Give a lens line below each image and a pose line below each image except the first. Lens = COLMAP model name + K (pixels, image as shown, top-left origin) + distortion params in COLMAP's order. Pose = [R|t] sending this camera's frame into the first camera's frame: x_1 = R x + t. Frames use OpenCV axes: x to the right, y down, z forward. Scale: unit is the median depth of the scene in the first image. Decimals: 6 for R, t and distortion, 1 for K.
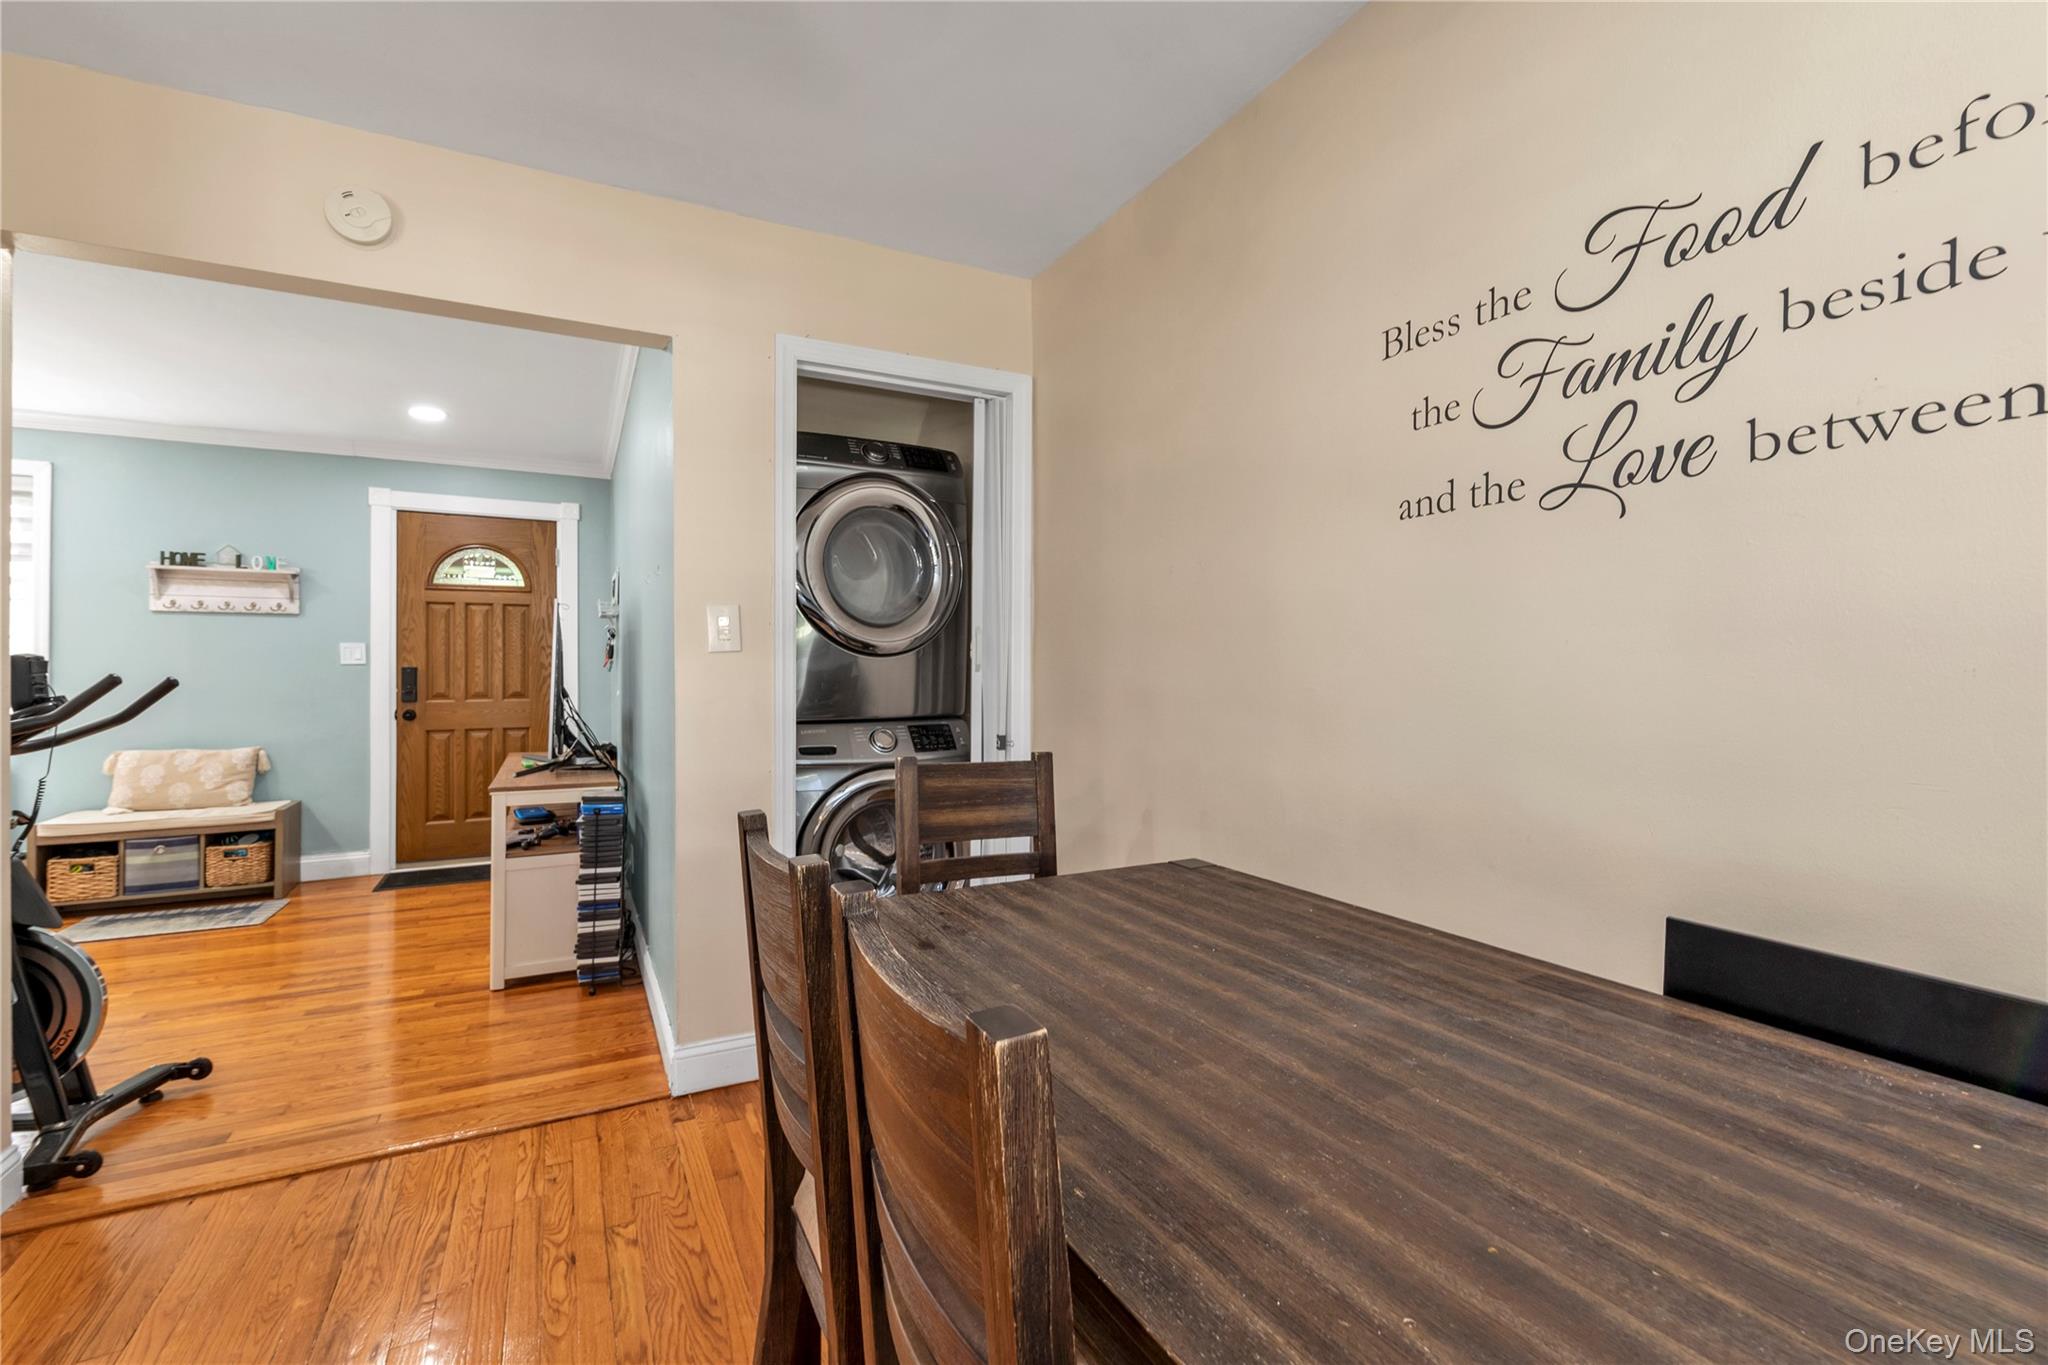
lens RADIAL K [[881.7, 0, 1030.4], [0, 881.7, 665.1], [0, 0, 1]] dist [-0.002224, -0.000810]
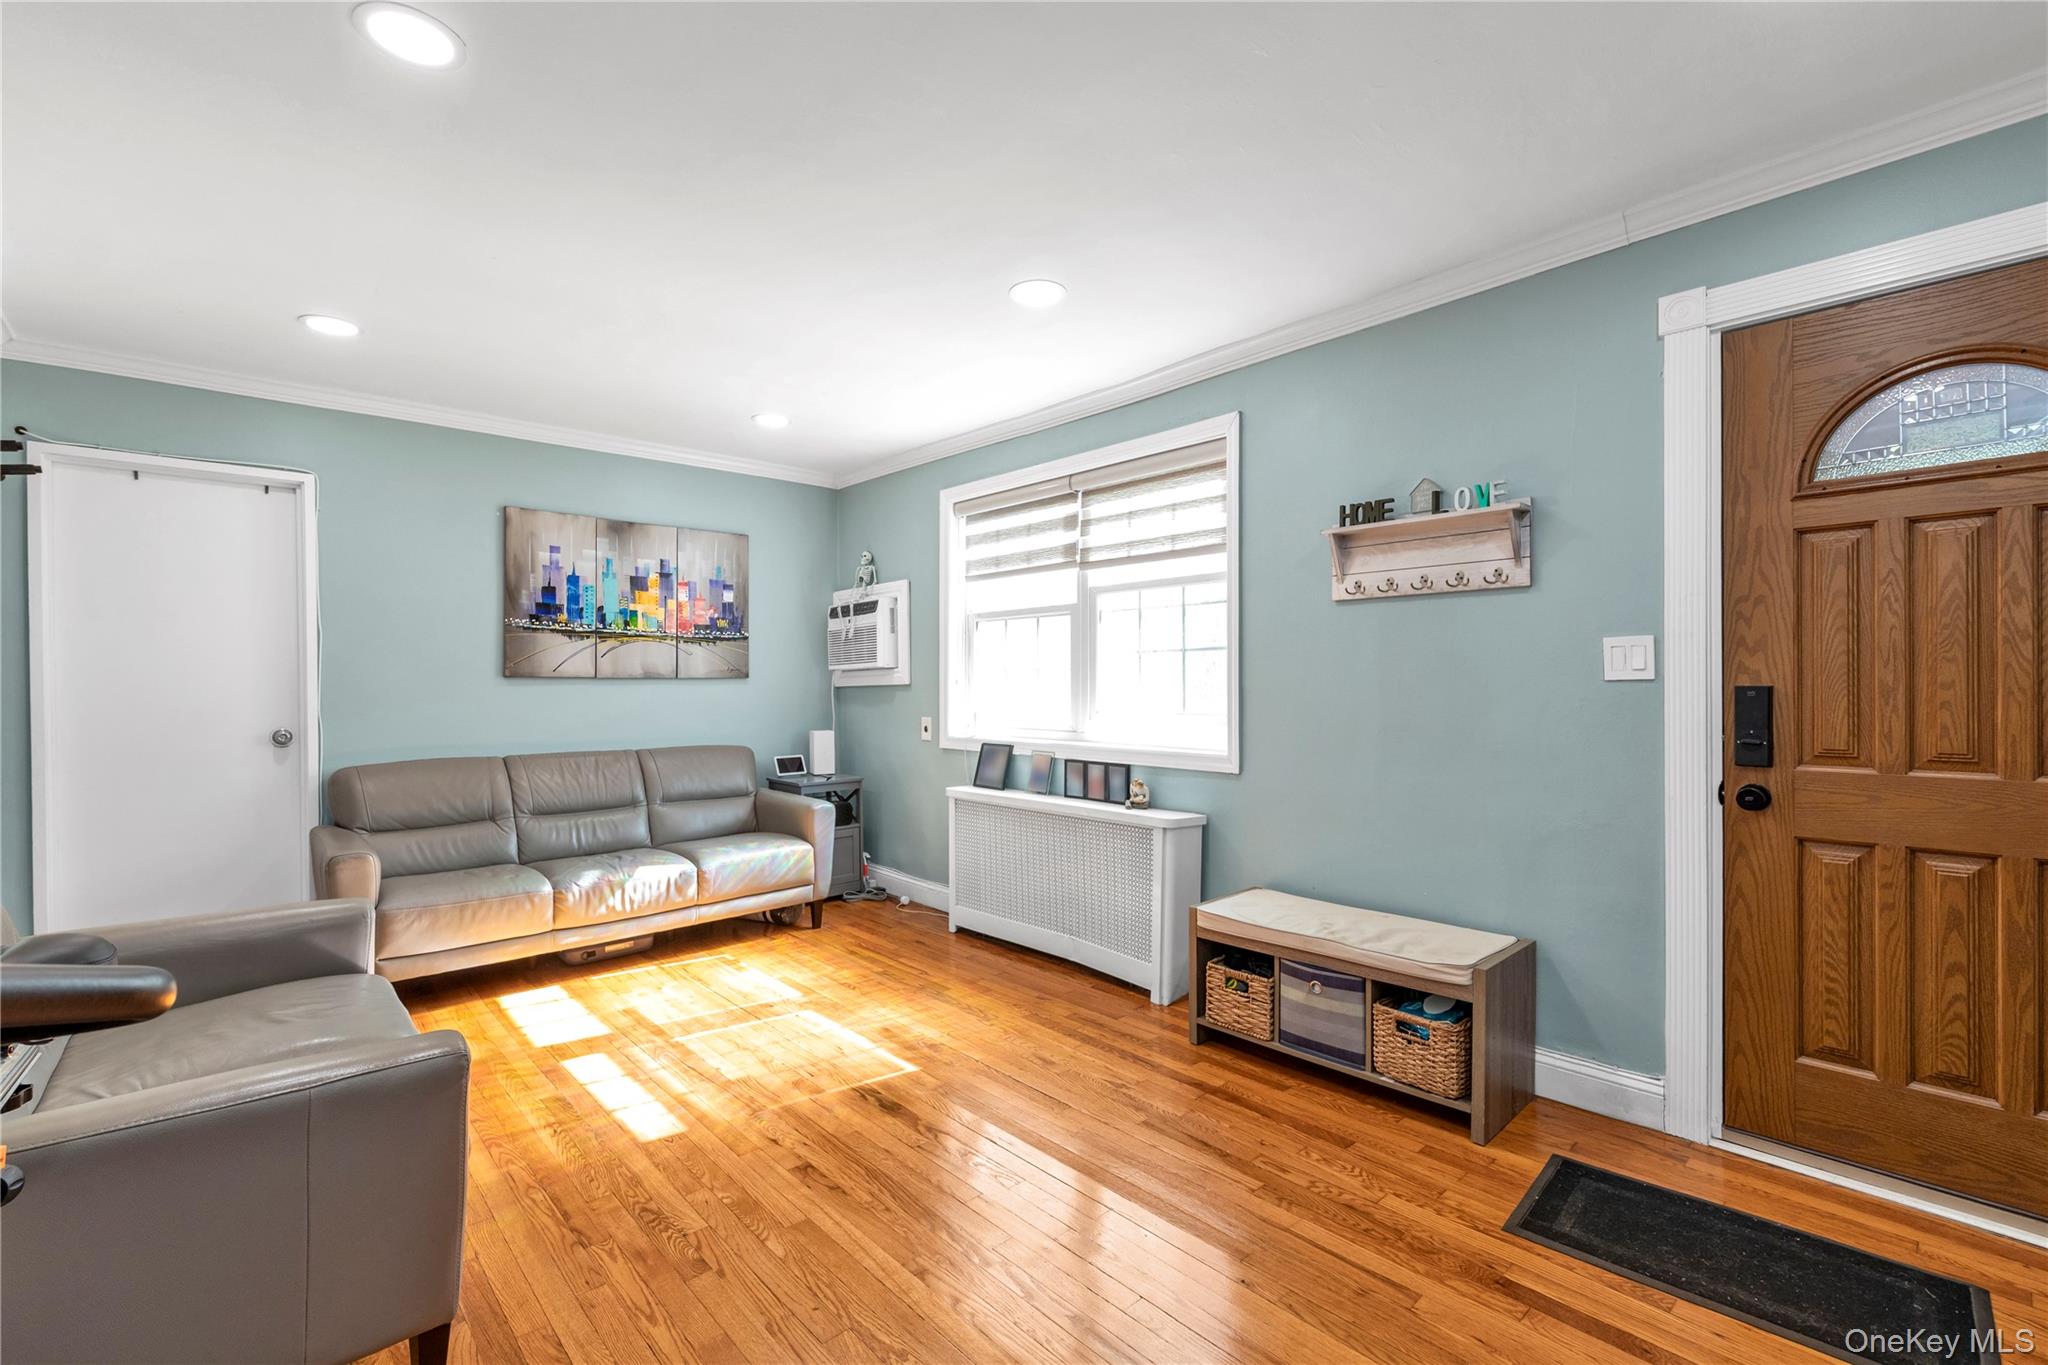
lens RADIAL K [[881.7, 0, 1021.1], [0, 881.7, 687.4], [0, 0, 1]] dist [-0.002224, -0.000810]
pose [[0.247311, 0.000755, -0.968936, -0.426942], [0.006780, 0.999974, 0.002509, -0.000419], [0.968913, -0.007190, 0.247299, 0.619125]]
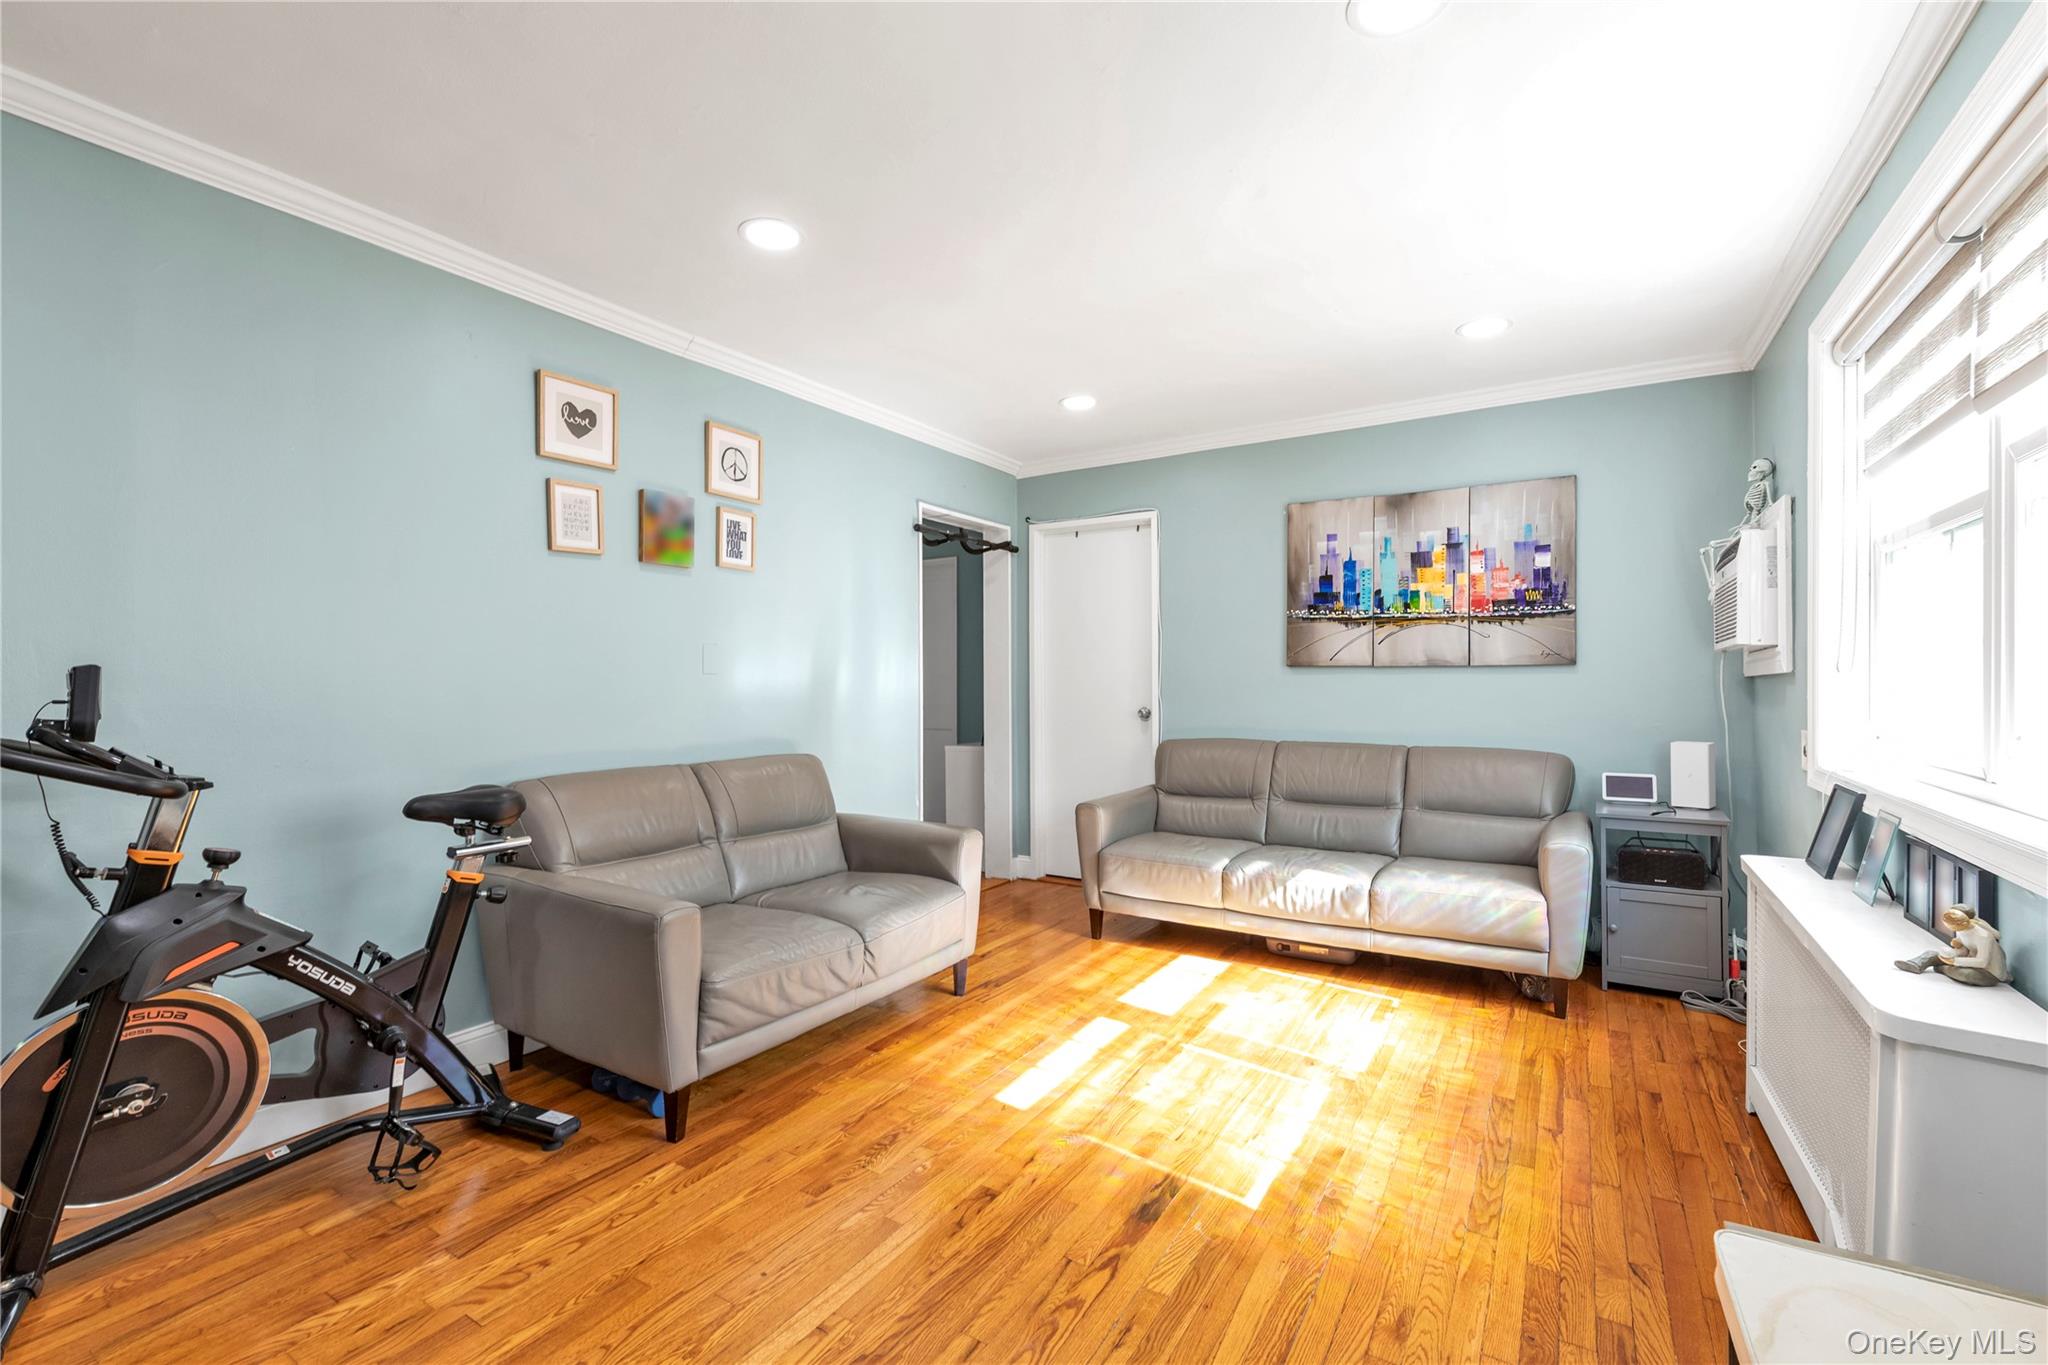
lens RADIAL K [[881.7, 0, 1016.7], [0, 881.7, 673.5], [0, 0, 1]] dist [-0.002224, -0.000810]
pose [[-0.864242, -0.000533, -0.503076, -0.710510], [0.002568, 0.999982, -0.005471, -0.000079], [0.503070, -0.006020, -0.864225, 1.020491]]
